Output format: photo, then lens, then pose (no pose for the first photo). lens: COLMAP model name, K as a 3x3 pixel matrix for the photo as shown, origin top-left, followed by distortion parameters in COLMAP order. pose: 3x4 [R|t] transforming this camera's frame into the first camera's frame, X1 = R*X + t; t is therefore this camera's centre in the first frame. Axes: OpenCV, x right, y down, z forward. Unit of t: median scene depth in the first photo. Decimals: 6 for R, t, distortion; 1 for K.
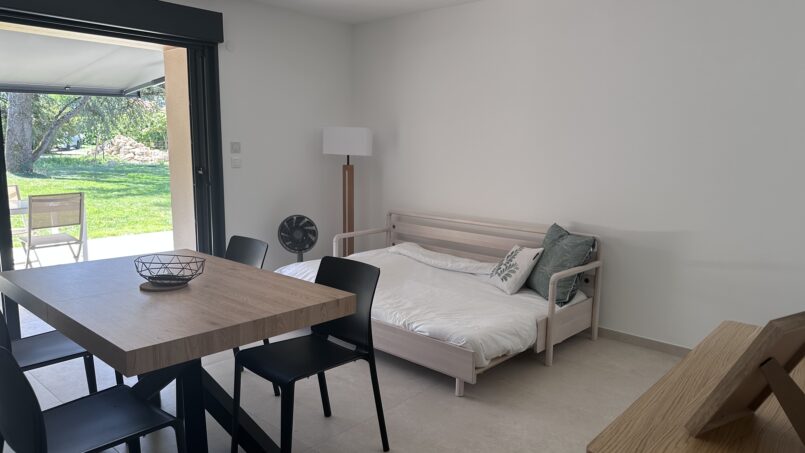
lens RADIAL K [[564.2, 0, 402.5], [0, 564.2, 226.5], [0, 0, 1]] dist [0.128351, -0.143642]
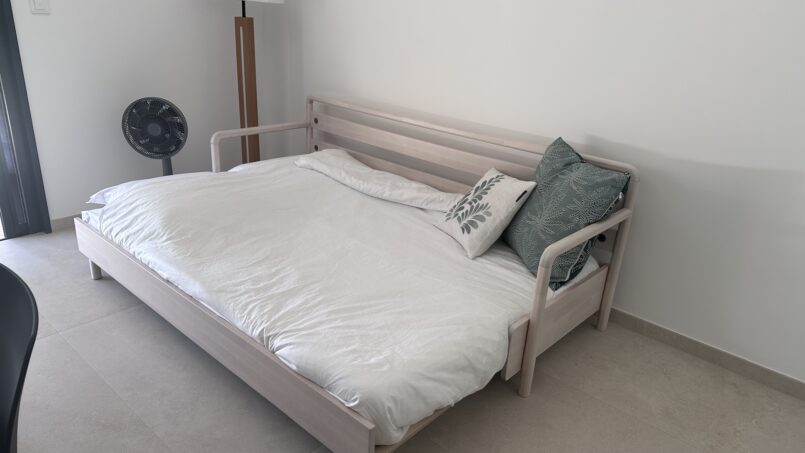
lens RADIAL K [[564.2, 0, 402.5], [0, 564.2, 226.5], [0, 0, 1]] dist [0.128351, -0.143642]
pose [[0.999094, 0.037880, 0.019419, 0.100917], [-0.041279, 0.973560, 0.224671, -0.043314], [-0.010395, -0.225269, 0.974241, 0.418989]]
